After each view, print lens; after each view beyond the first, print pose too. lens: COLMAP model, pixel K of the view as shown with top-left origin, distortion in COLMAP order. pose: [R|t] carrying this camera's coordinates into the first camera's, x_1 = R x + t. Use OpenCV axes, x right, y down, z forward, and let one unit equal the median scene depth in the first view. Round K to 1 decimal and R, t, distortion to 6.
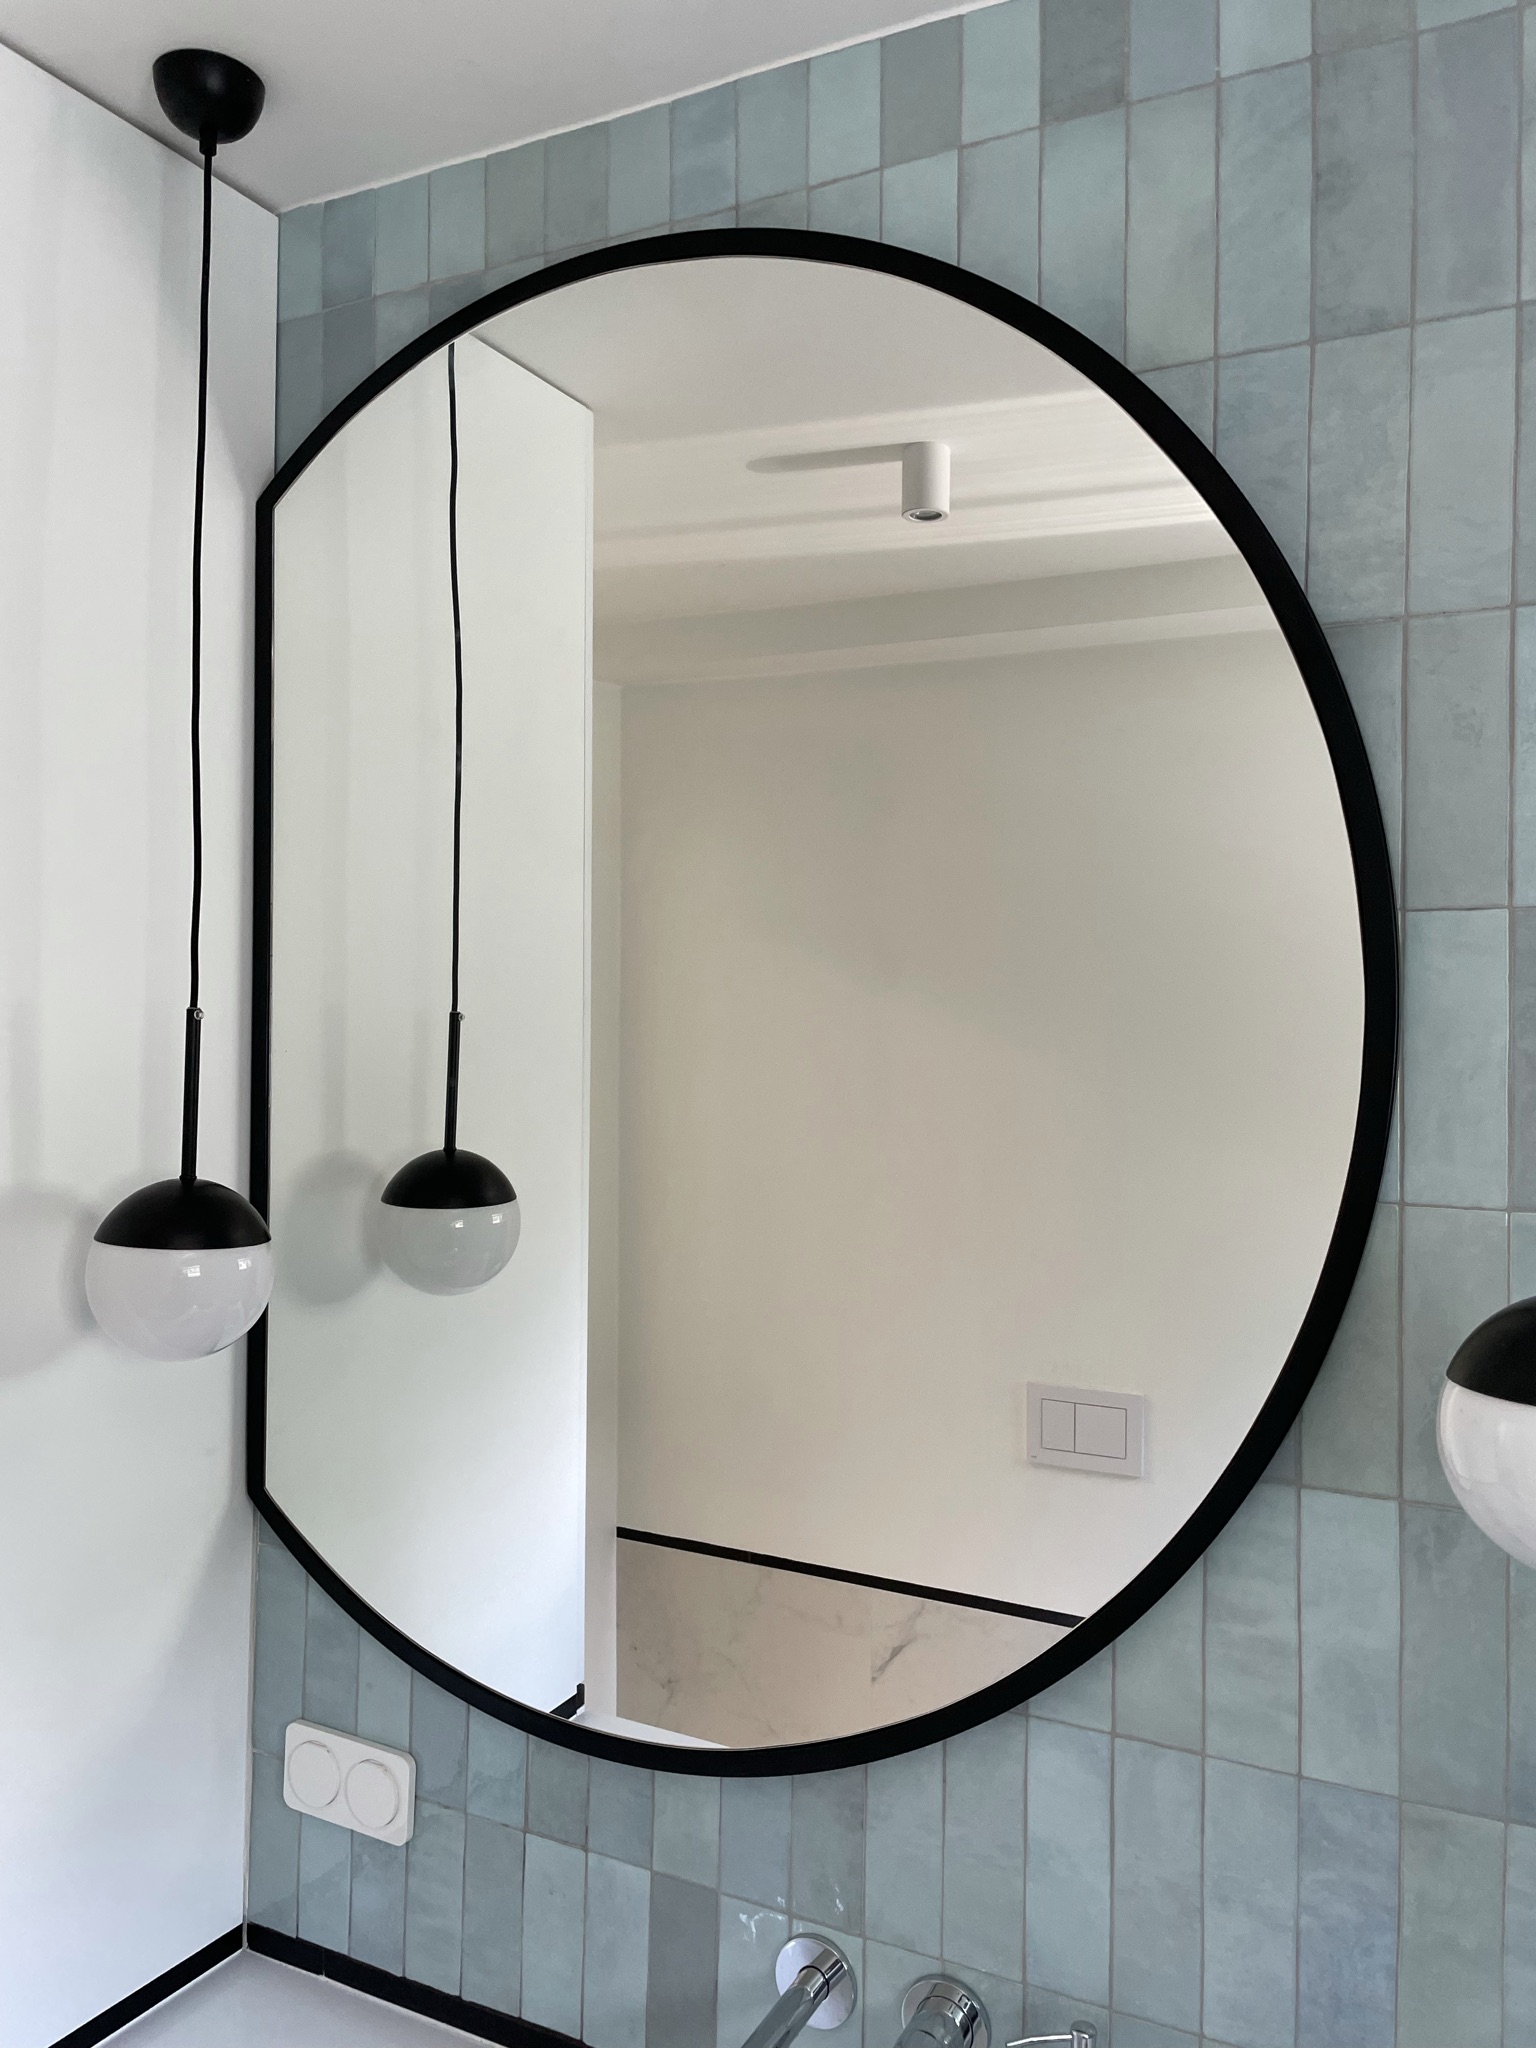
lens RADIAL K [[1582.8, 0, 765.1], [0, 1582.8, 1020.8], [0, 0, 1]] dist [0.050316, -0.085422]
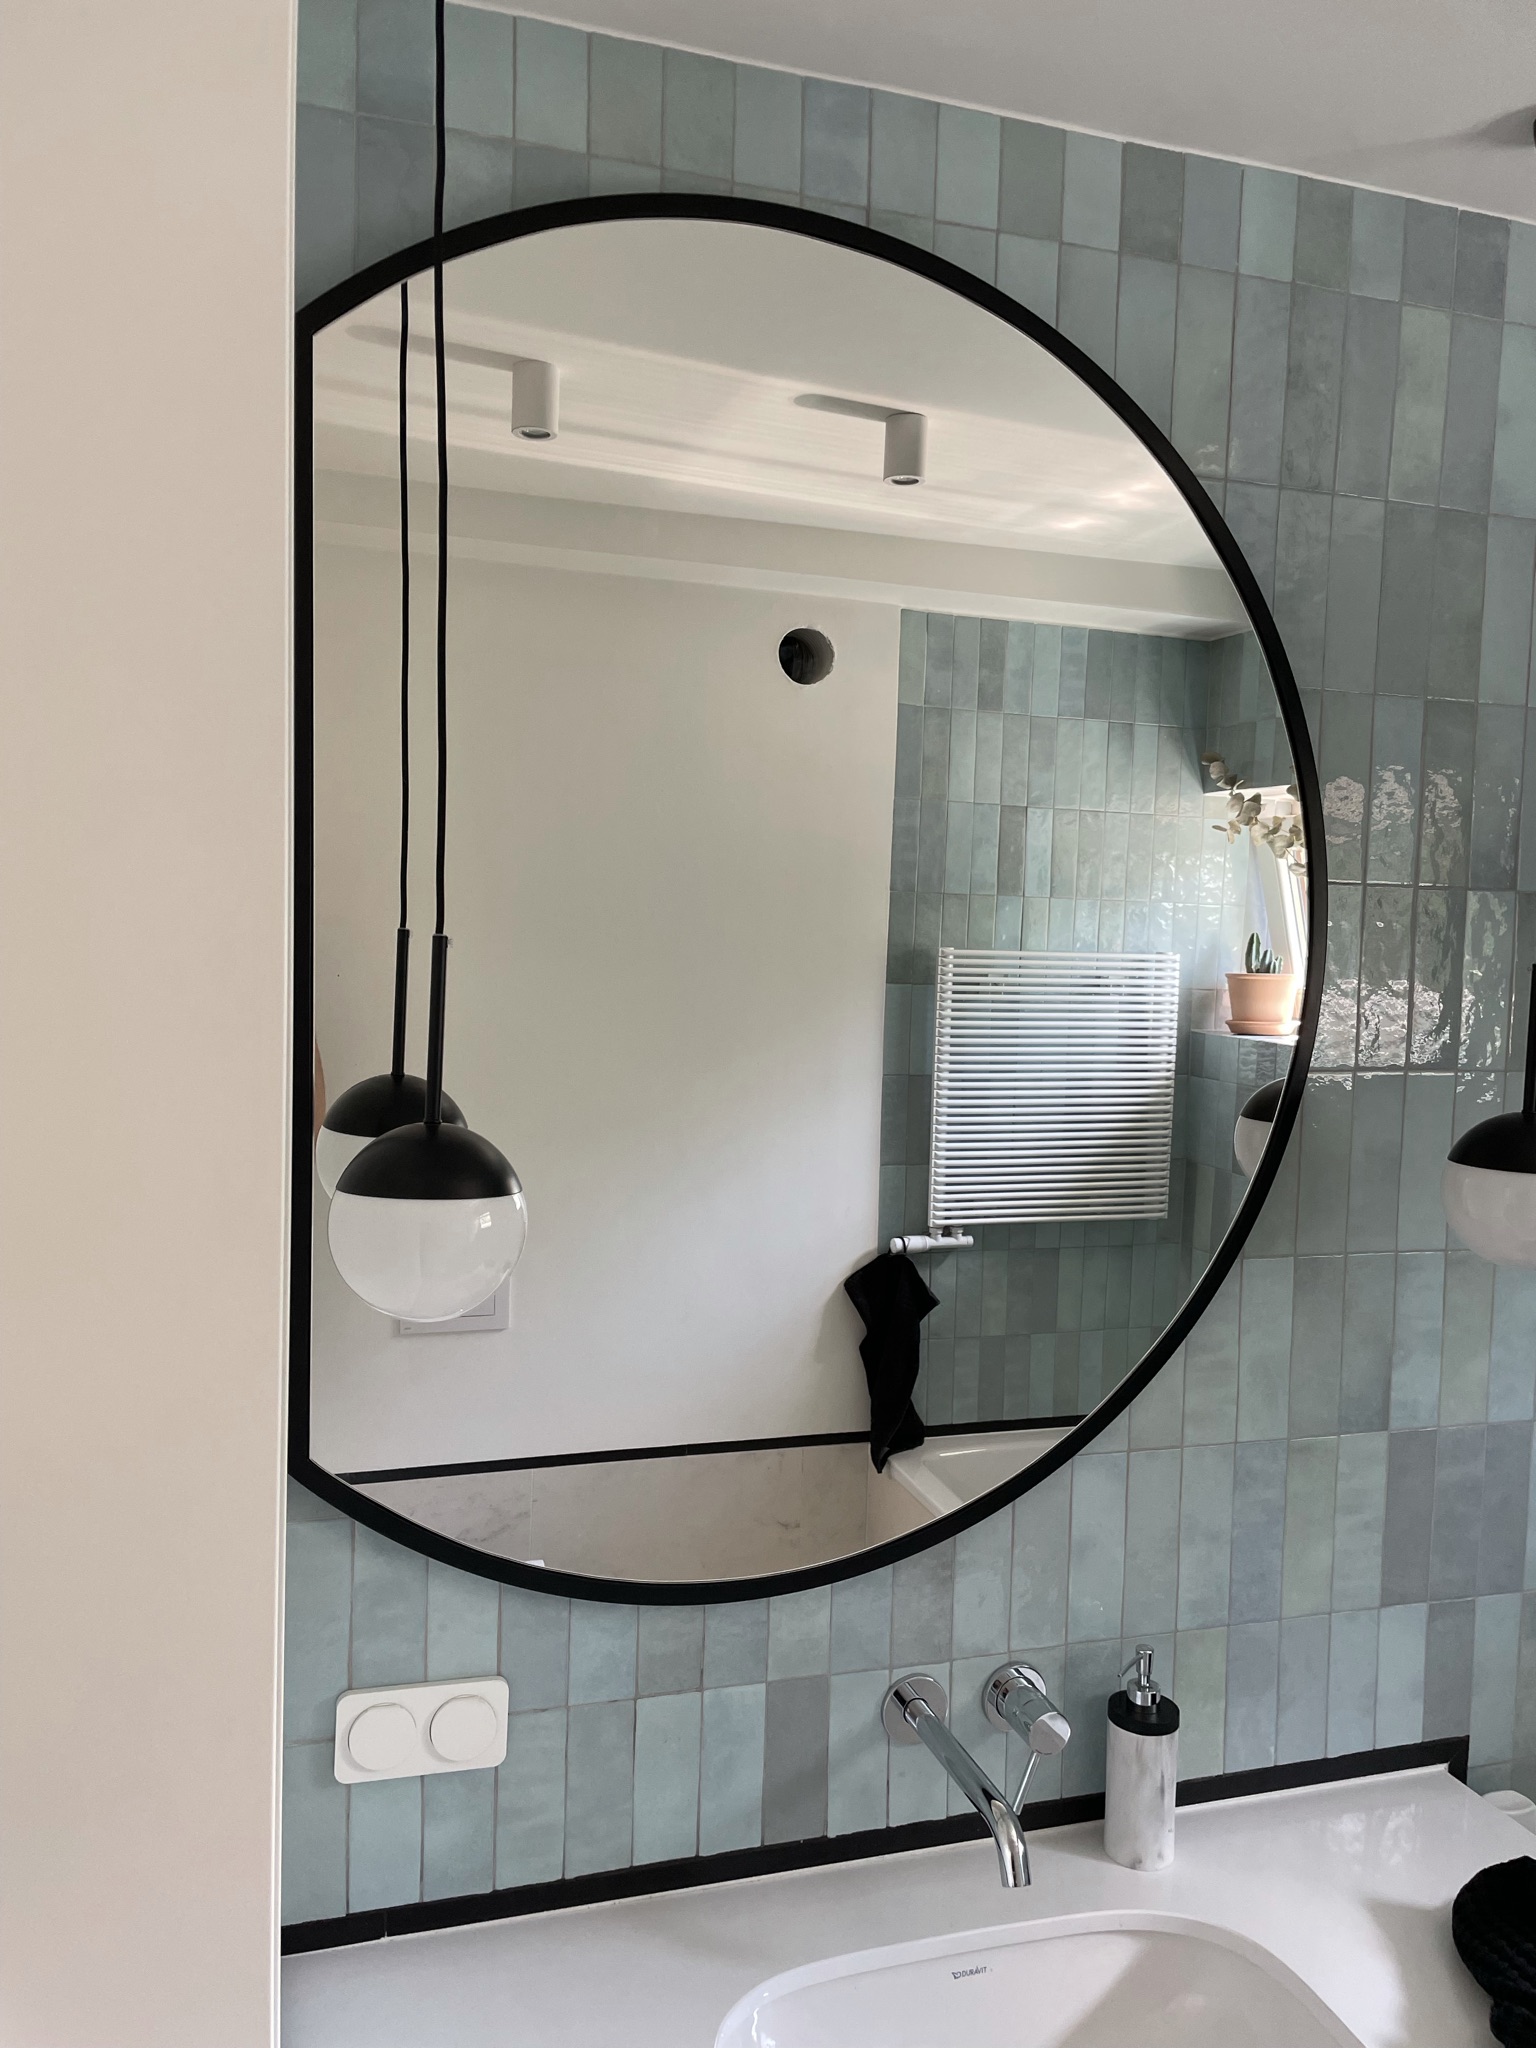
lens RADIAL K [[1582.8, 0, 758.0], [0, 1582.8, 1043.7], [0, 0, 1]] dist [0.050316, -0.085422]
pose [[0.696480, -0.047826, 0.715980, -0.904125], [-0.023190, 0.995755, 0.089073, -0.031562], [-0.717201, -0.078641, 0.692415, 0.248348]]
